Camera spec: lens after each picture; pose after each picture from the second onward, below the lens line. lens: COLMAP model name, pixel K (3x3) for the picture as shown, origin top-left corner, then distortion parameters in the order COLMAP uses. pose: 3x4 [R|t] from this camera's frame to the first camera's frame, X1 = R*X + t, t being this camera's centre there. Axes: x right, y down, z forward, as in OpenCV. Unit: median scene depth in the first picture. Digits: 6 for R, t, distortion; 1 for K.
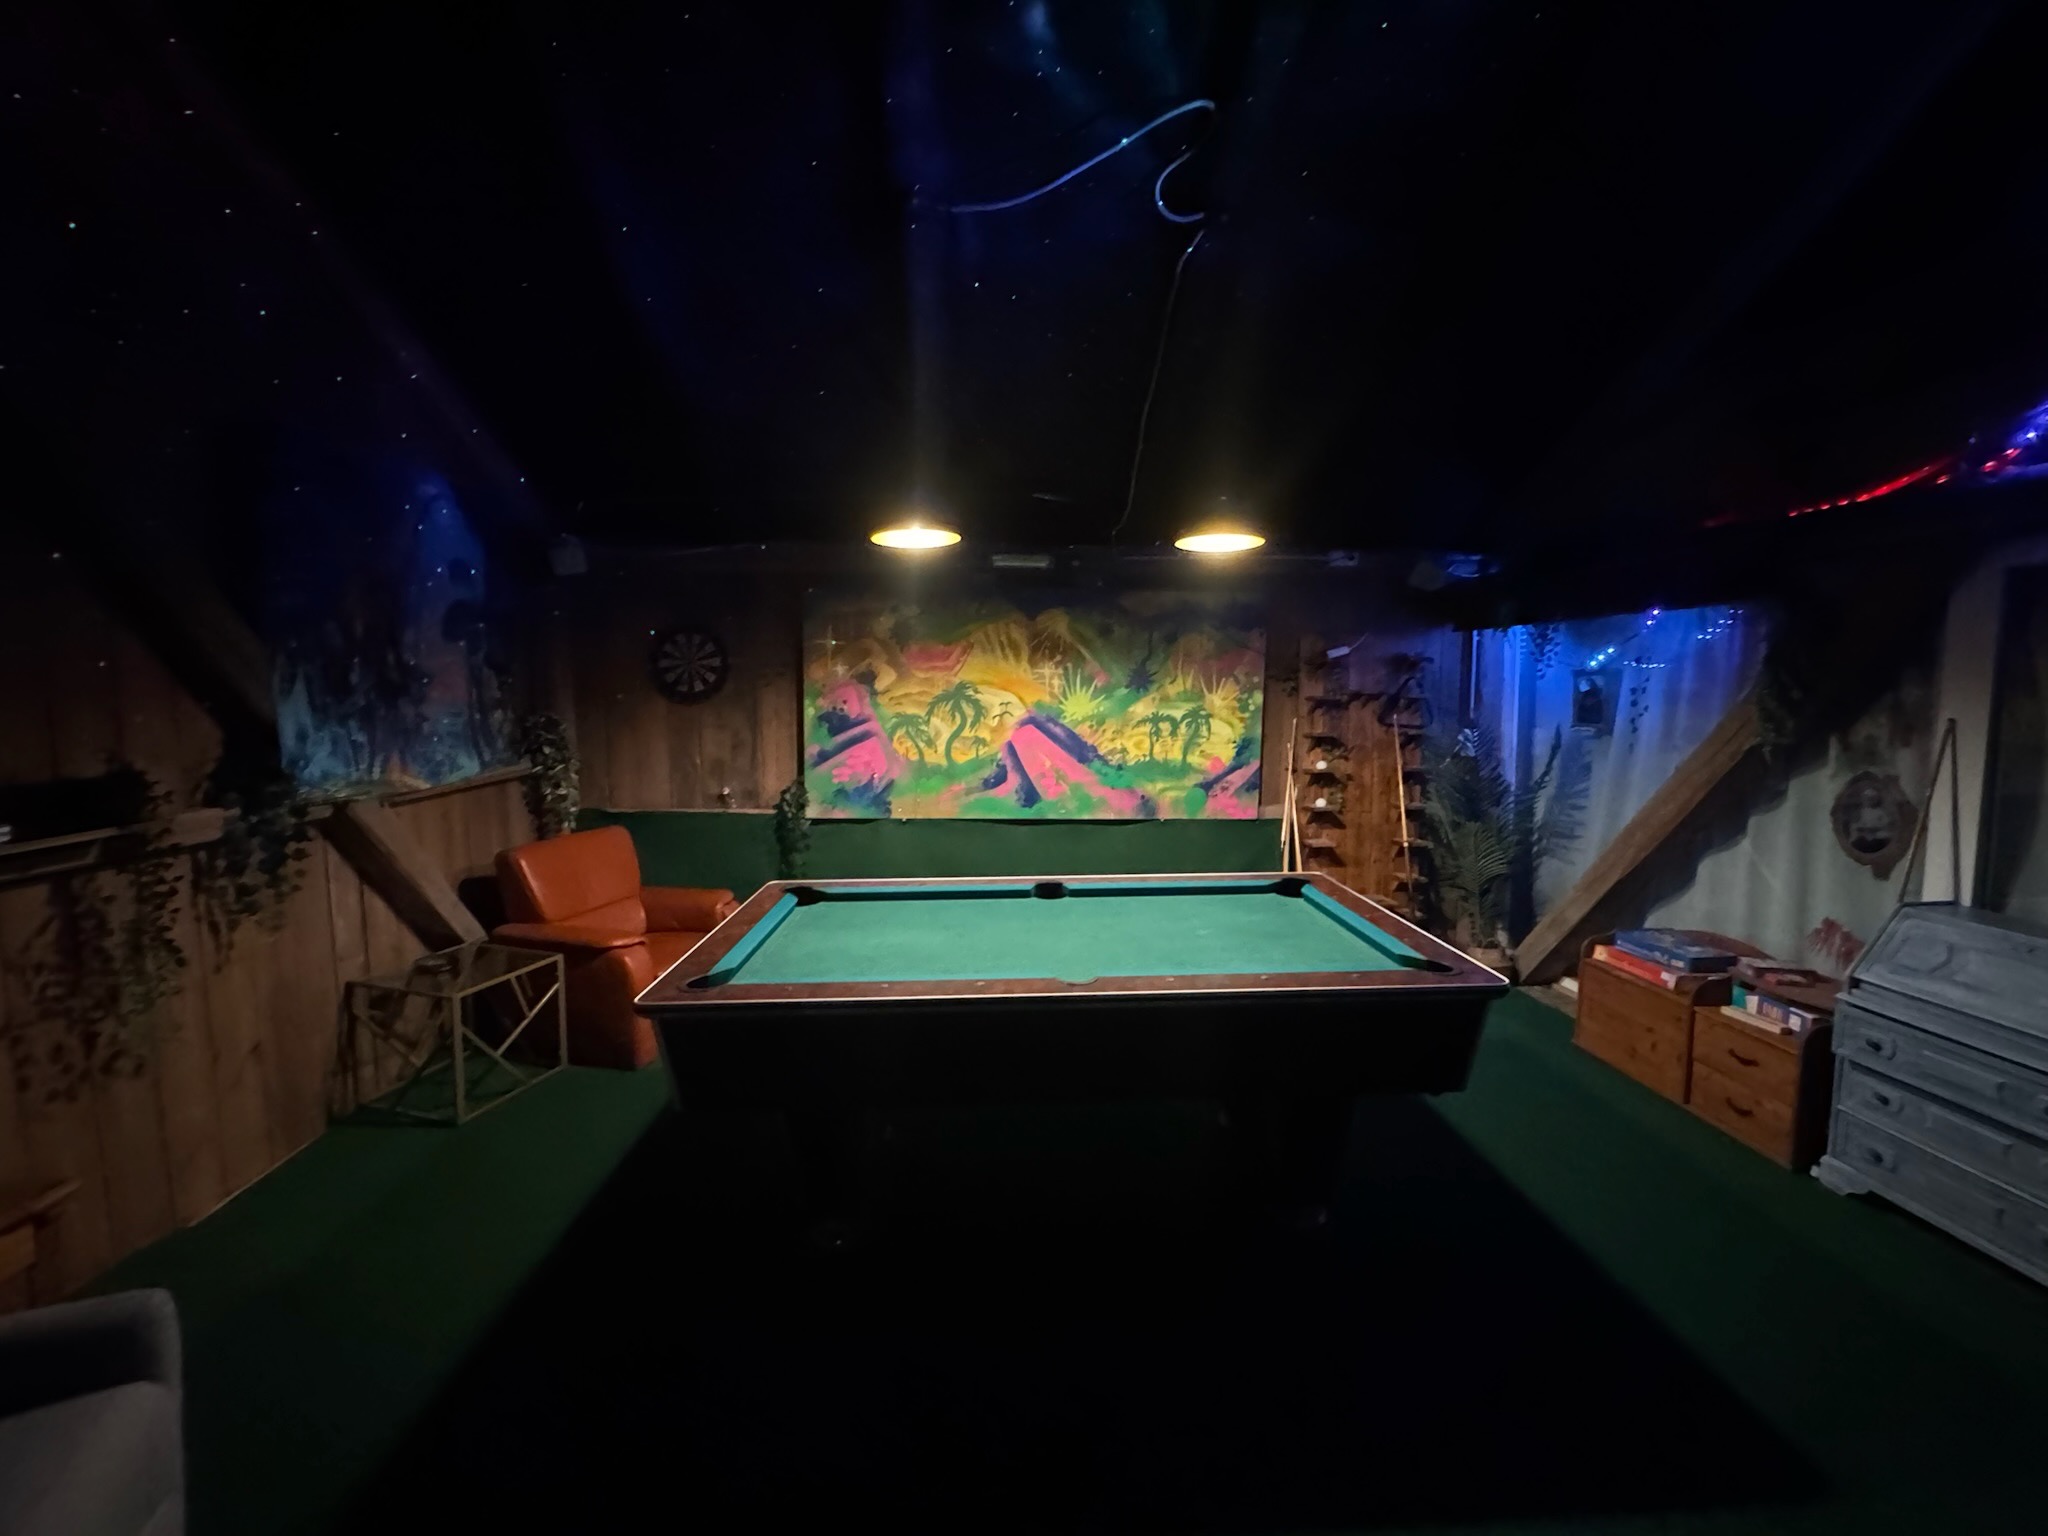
lens RADIAL K [[832.3, 0, 1019.8], [0, 832.3, 767.8], [0, 0, 1]] dist [-0.004656, 0.000510]
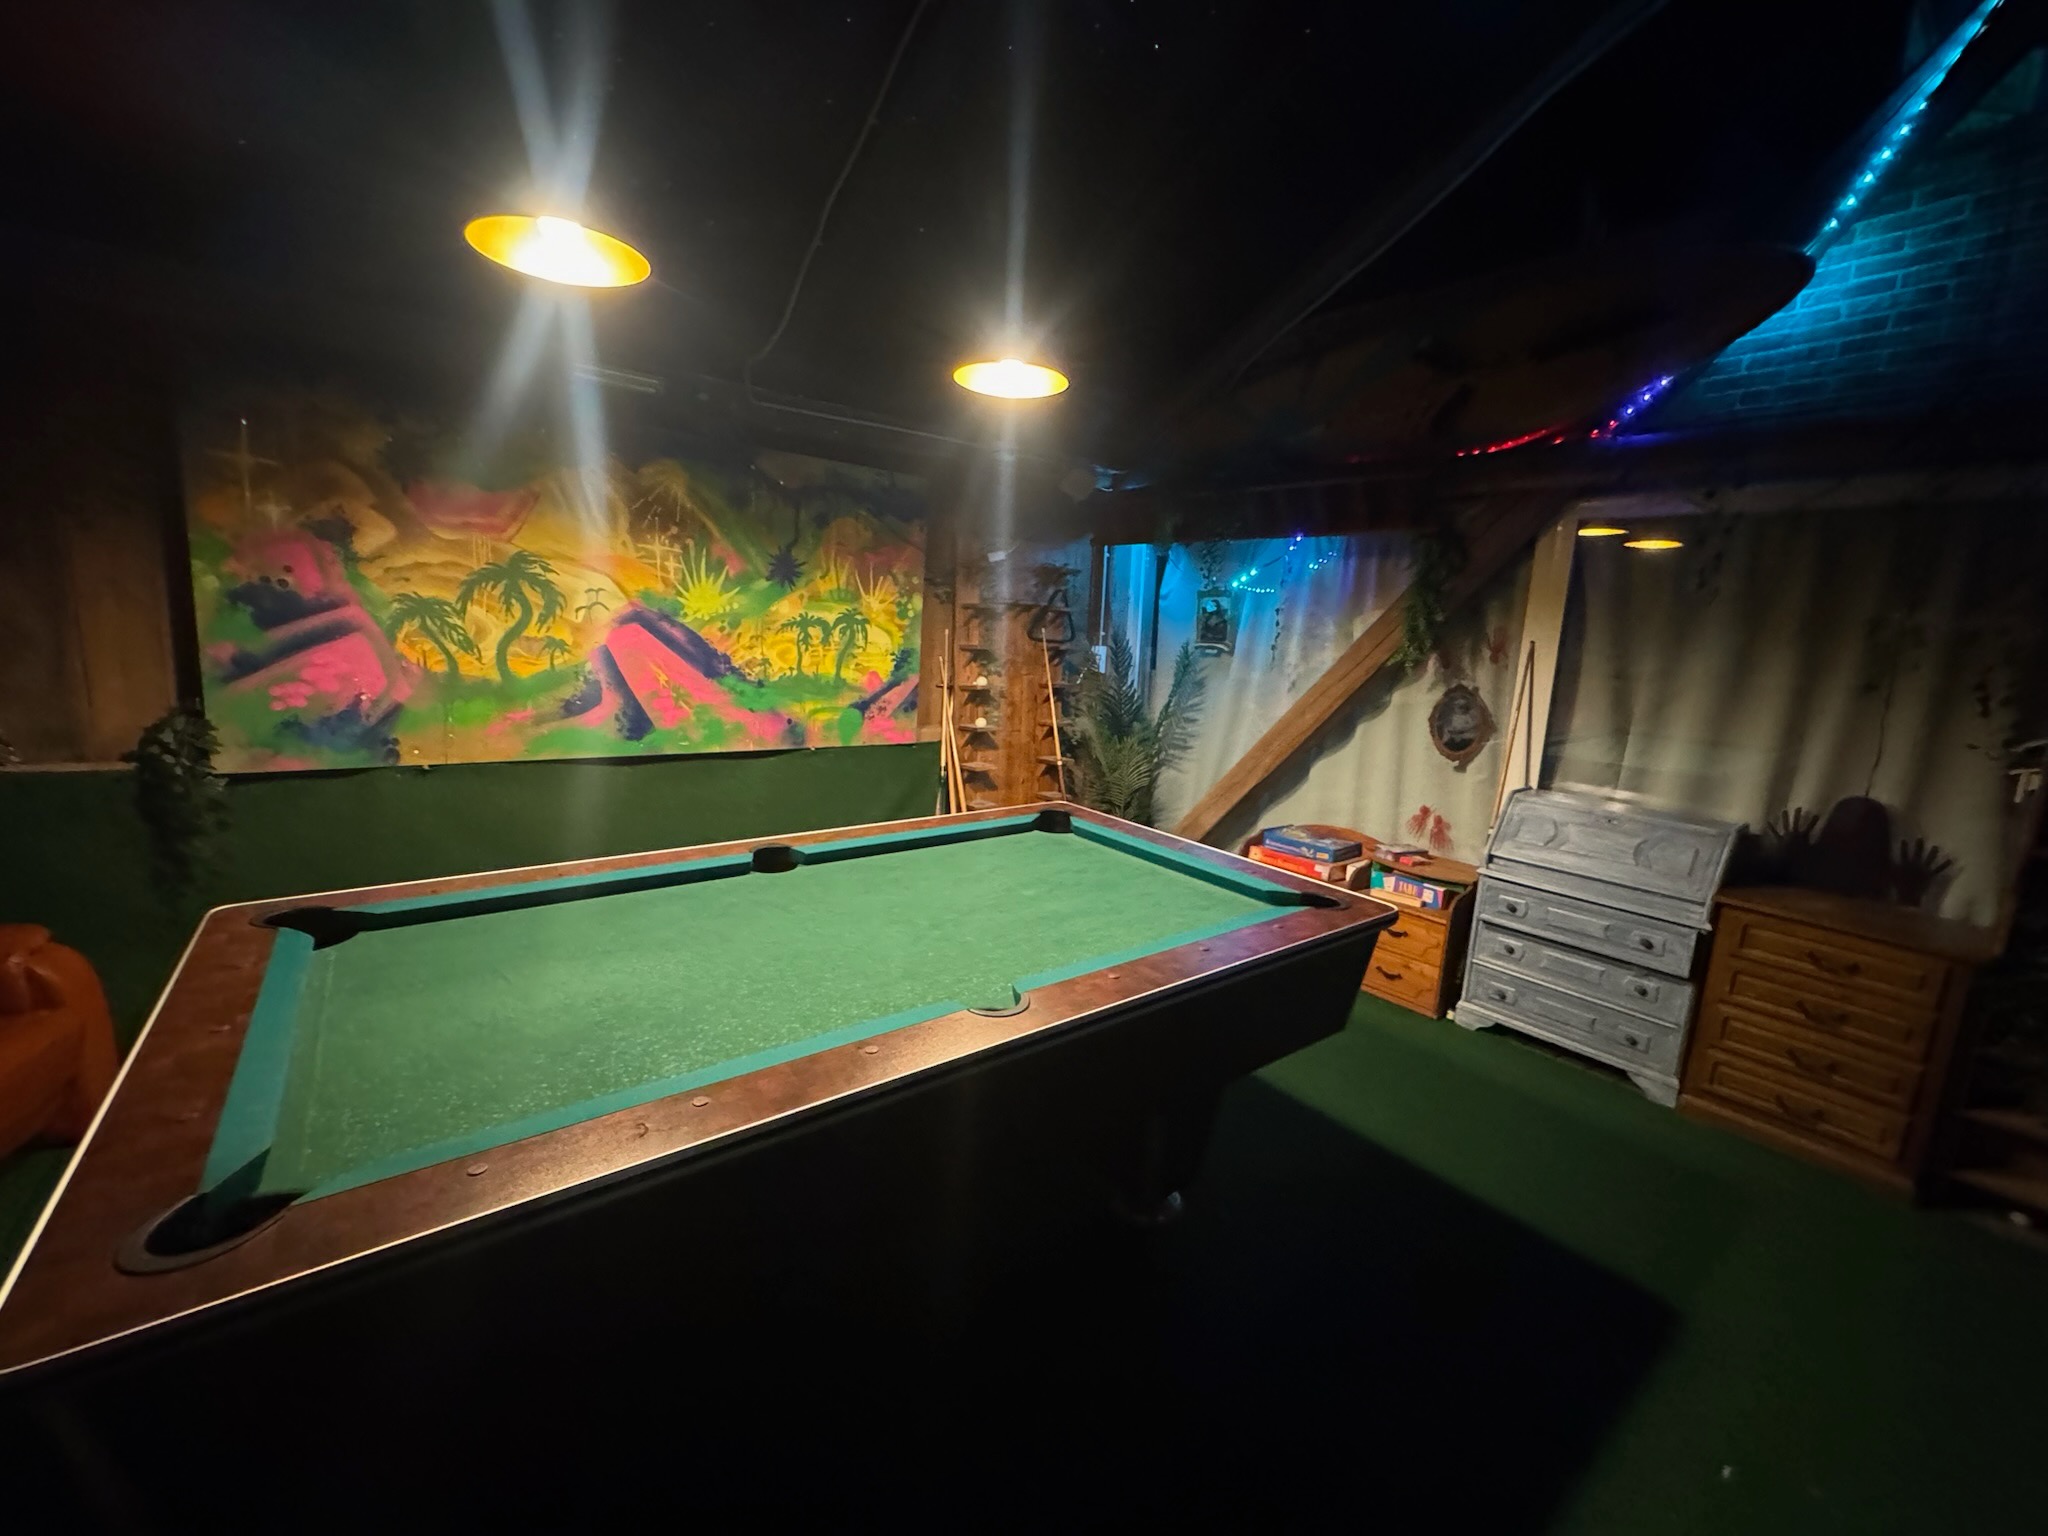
lens RADIAL K [[832.3, 0, 1023.2], [0, 832.3, 766.5], [0, 0, 1]] dist [-0.004656, 0.000510]
pose [[0.817144, -0.057080, 0.573600, -0.131471], [0.004114, 0.995637, 0.093216, 0.005257], [-0.576419, -0.073811, 0.813814, 0.228297]]
